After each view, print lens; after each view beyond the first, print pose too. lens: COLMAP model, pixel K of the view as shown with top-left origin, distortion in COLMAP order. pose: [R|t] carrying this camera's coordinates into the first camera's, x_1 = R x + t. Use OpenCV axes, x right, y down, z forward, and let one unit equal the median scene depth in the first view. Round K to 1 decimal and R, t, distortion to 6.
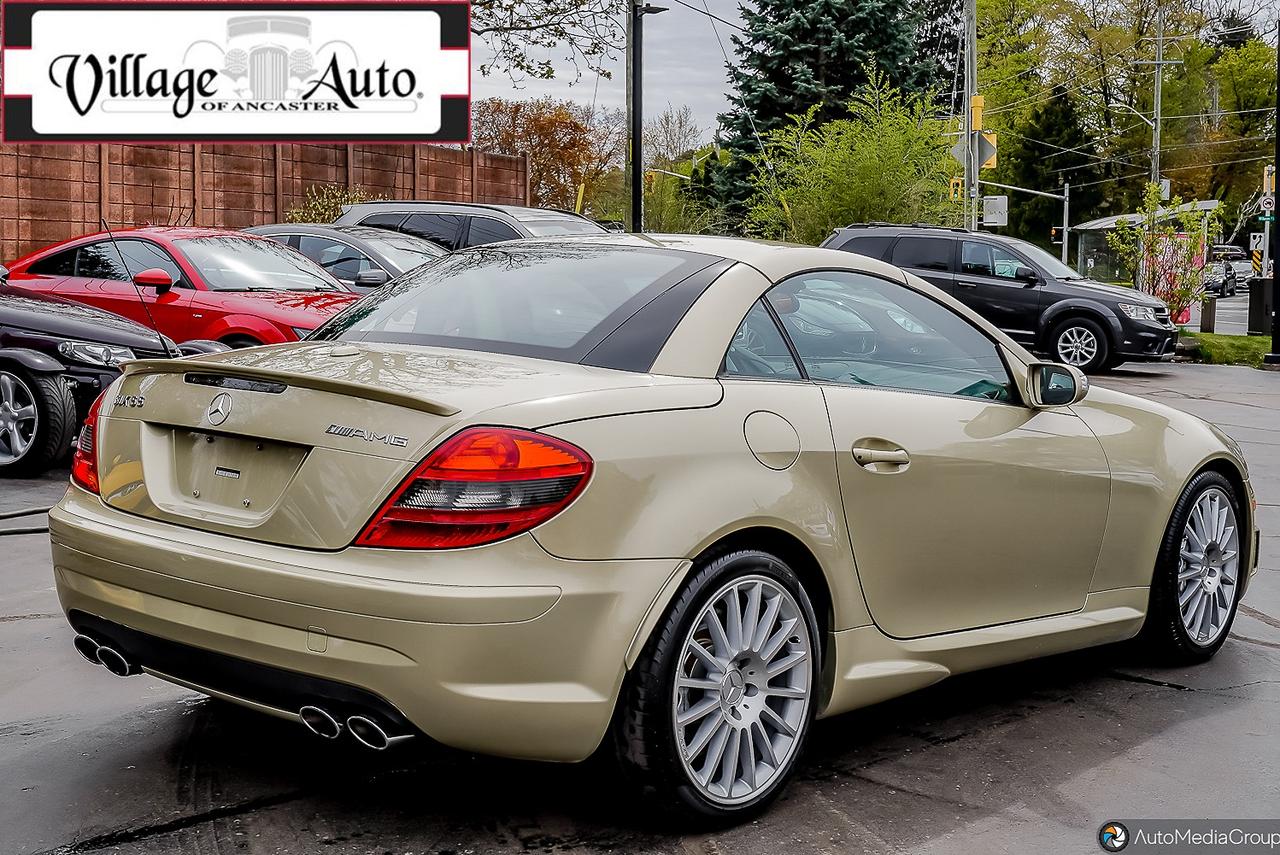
lens RADIAL K [[1776.9, 0, 641.2], [0, 1776.9, 431.6], [0, 0, 1]] dist [-0.022437, 0.000000]
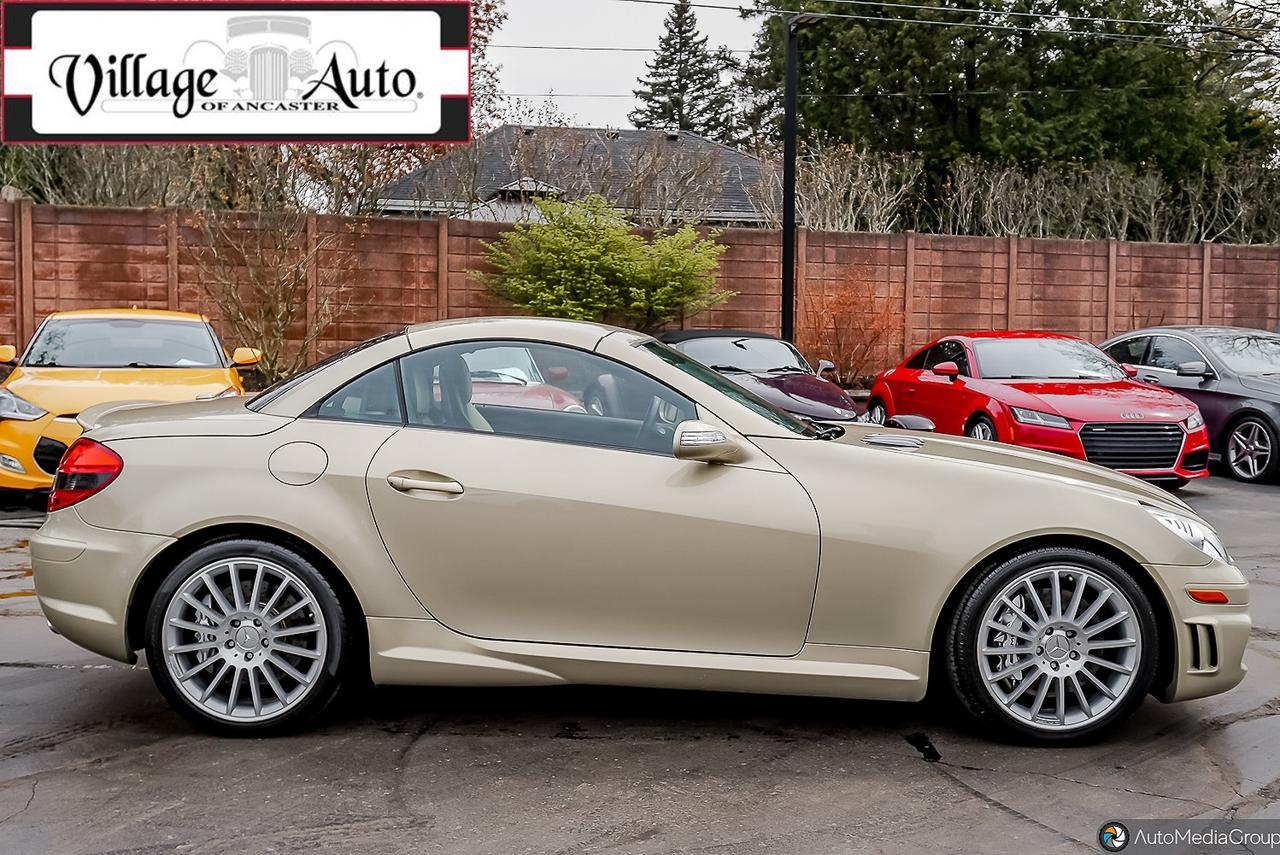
lens RADIAL K [[1305.1, 0, 636.7], [0, 1305.1, 430.1], [0, 0, 1]] dist [-0.009885, 0.000000]
pose [[0.659810, 0.024383, -0.751037, 0.767882], [-0.060532, 0.997950, -0.020781, -0.012774], [0.748991, 0.059173, 0.659933, 0.406538]]
